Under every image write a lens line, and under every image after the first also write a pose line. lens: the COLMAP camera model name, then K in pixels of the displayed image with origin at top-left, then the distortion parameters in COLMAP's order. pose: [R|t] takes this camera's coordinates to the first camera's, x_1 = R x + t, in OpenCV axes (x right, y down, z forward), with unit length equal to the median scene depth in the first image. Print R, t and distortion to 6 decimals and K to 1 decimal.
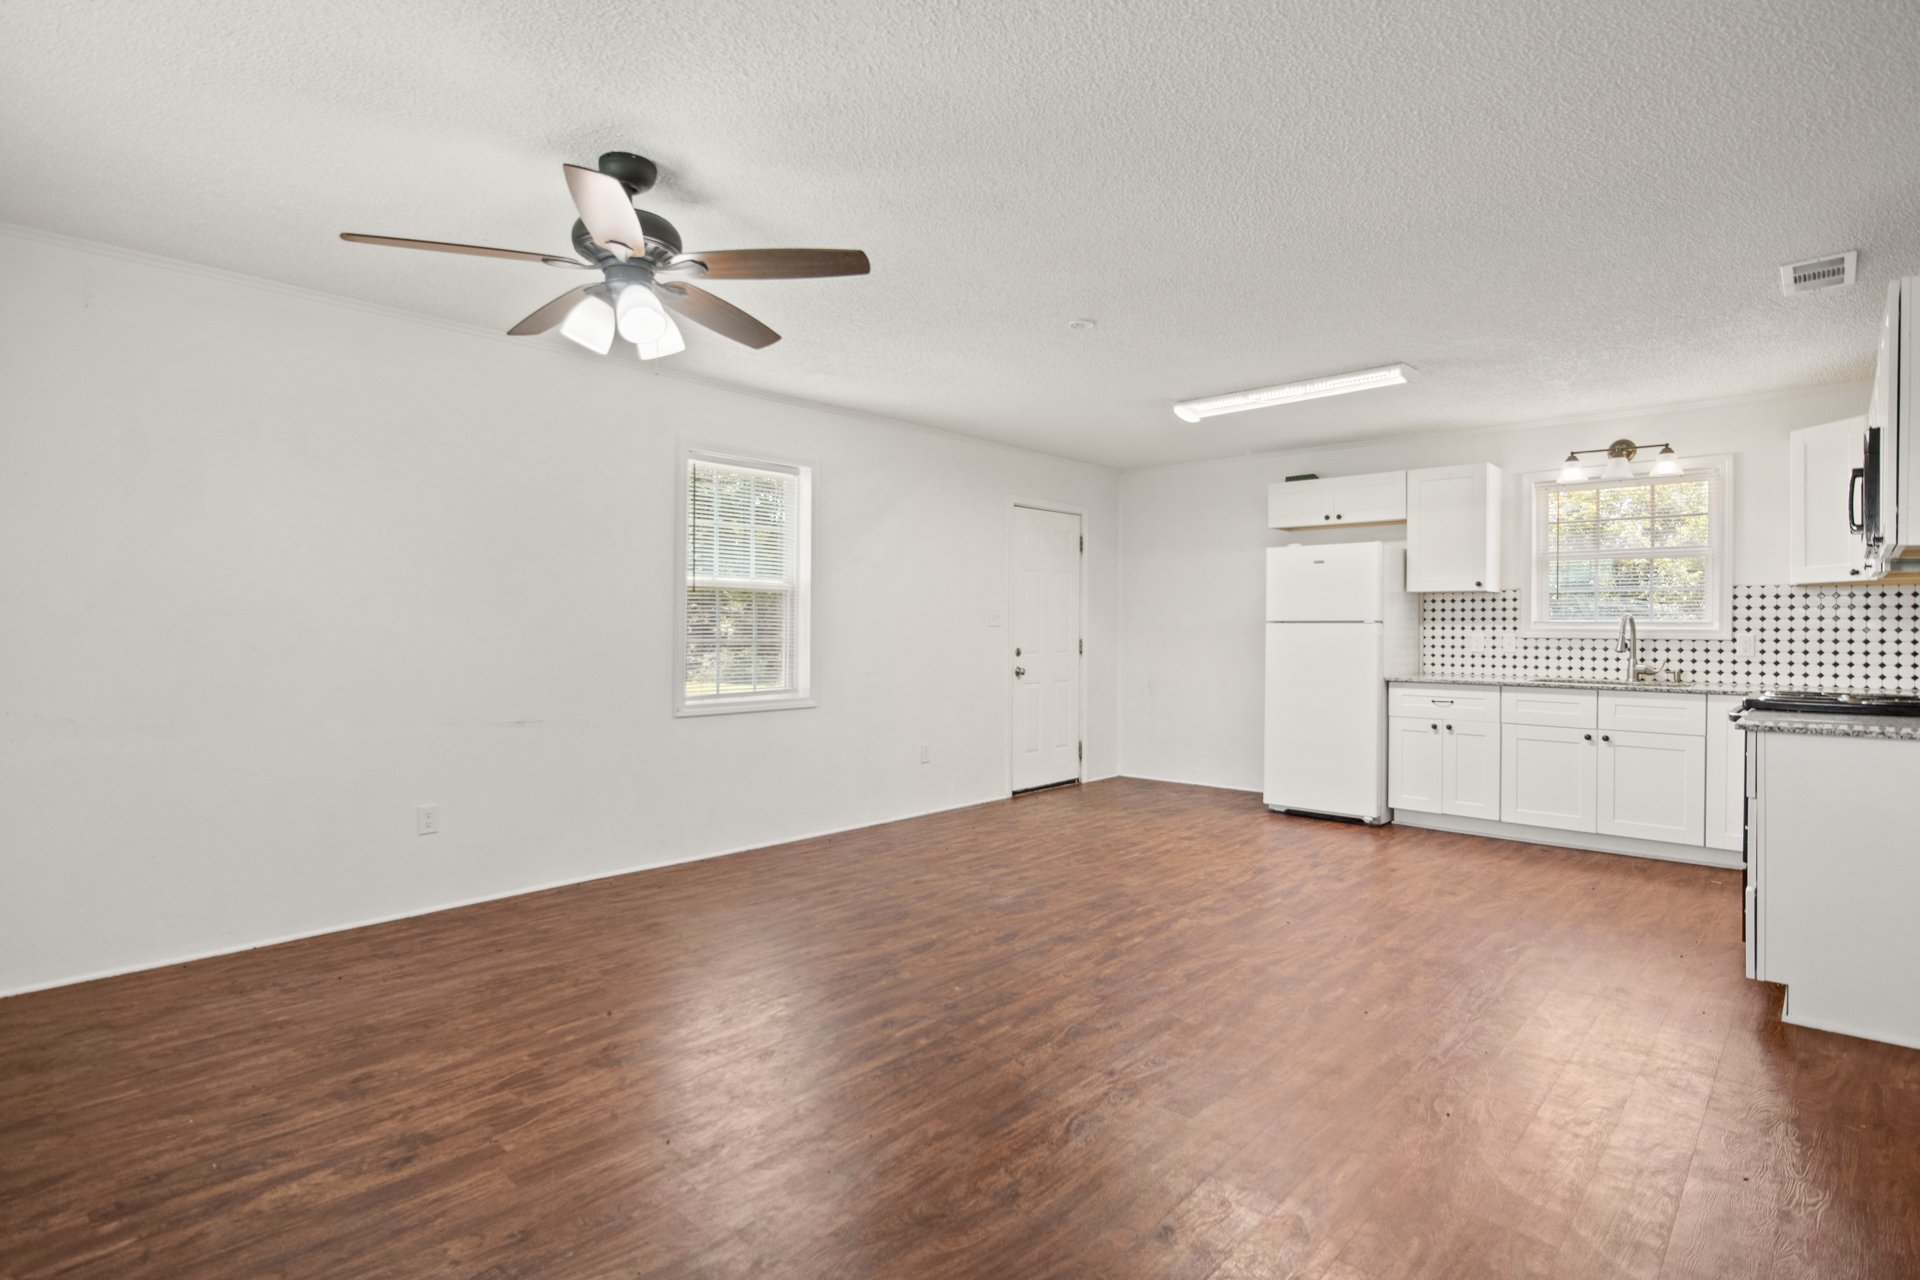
lens RADIAL K [[979.4, 0, 964.4], [0, 979.4, 636.4], [0, 0, 1]] dist [-0.001187, -0.000044]
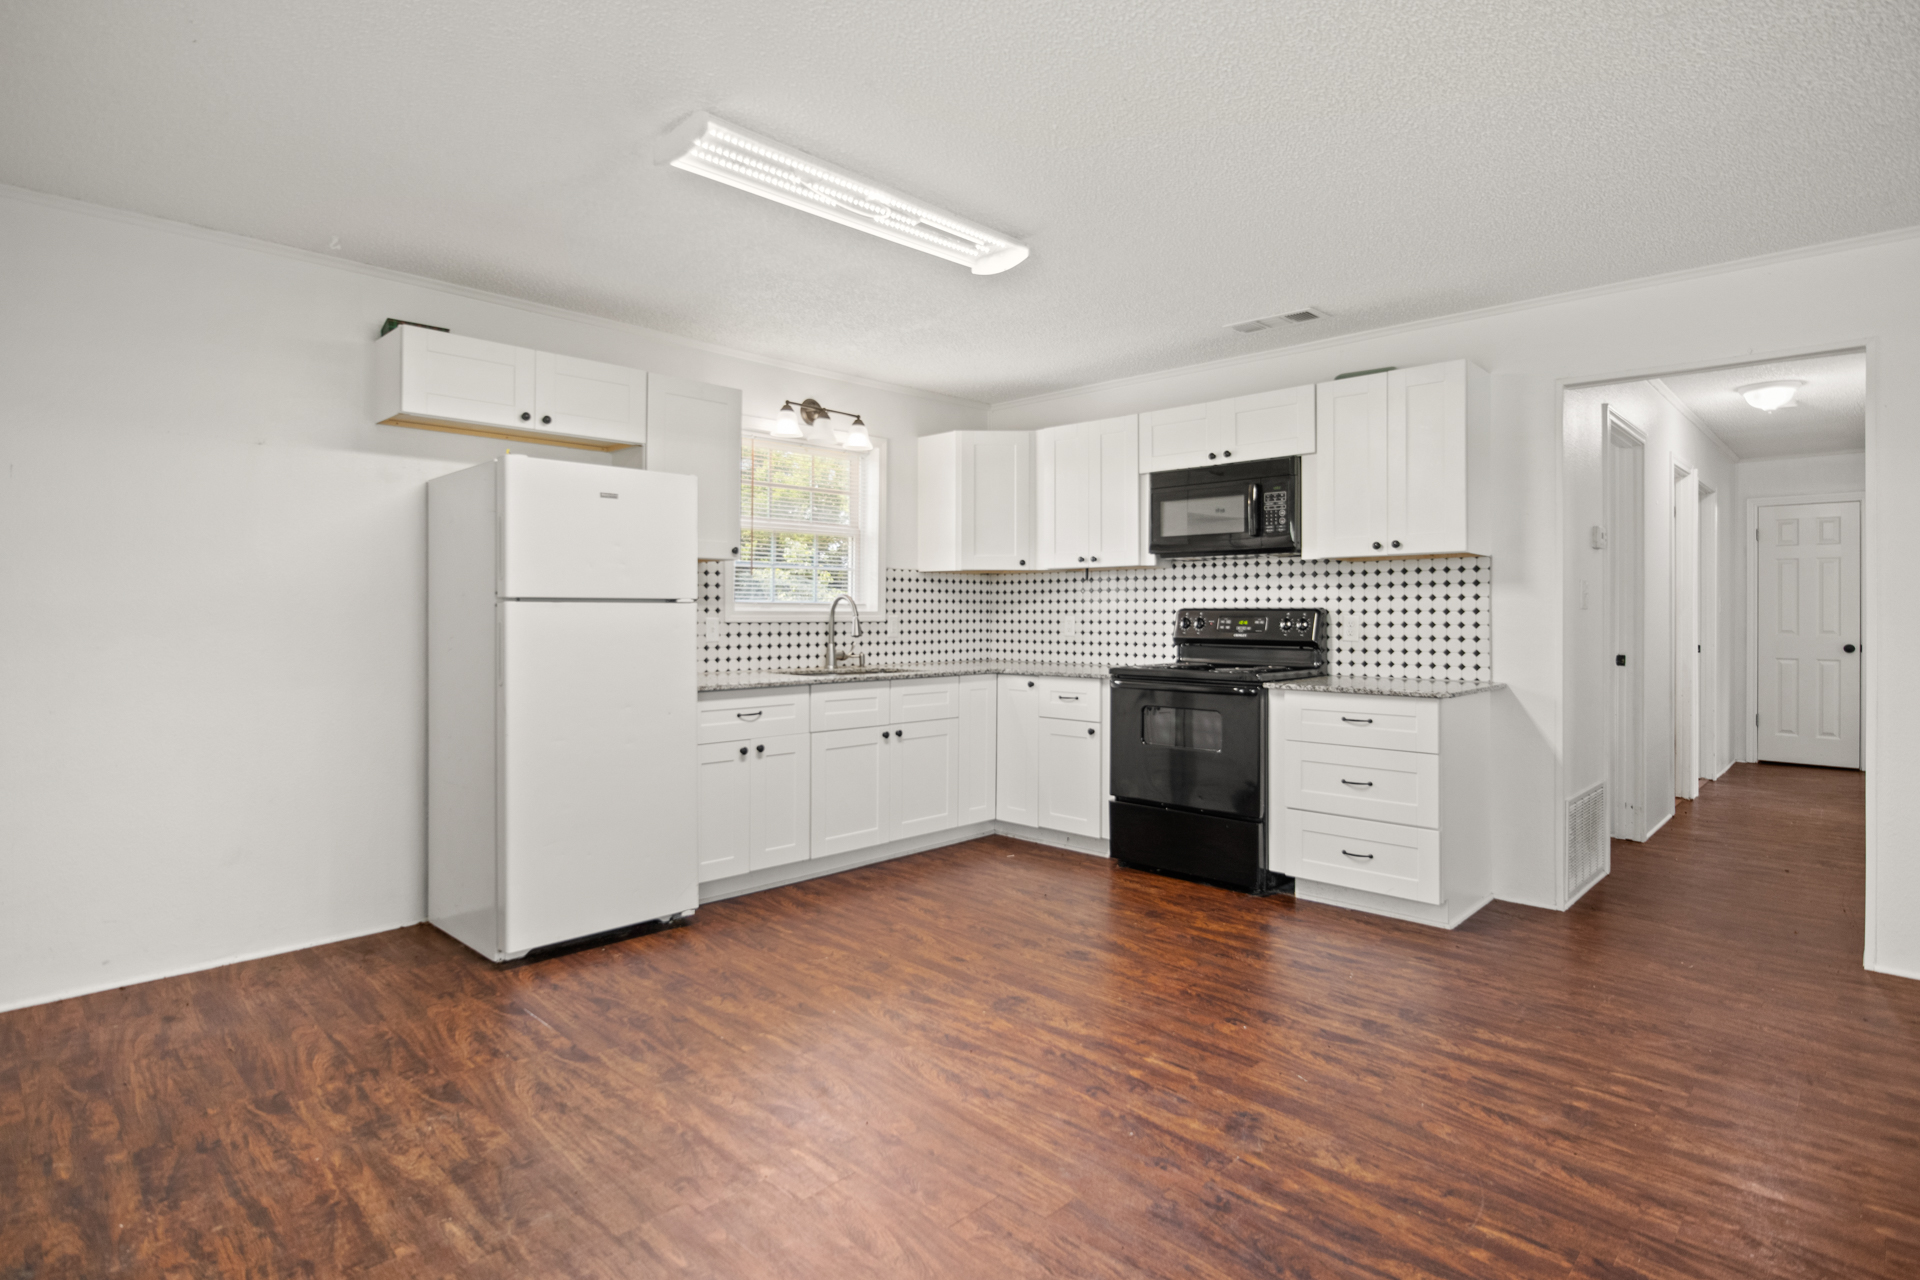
lens RADIAL K [[979.4, 0, 966.3], [0, 979.4, 627.4], [0, 0, 1]] dist [-0.001187, -0.000044]
pose [[0.020434, -0.024415, 0.999493, -0.239938], [0.004508, 0.999694, 0.024327, -0.014816], [-0.999781, 0.004008, 0.020538, 0.912281]]
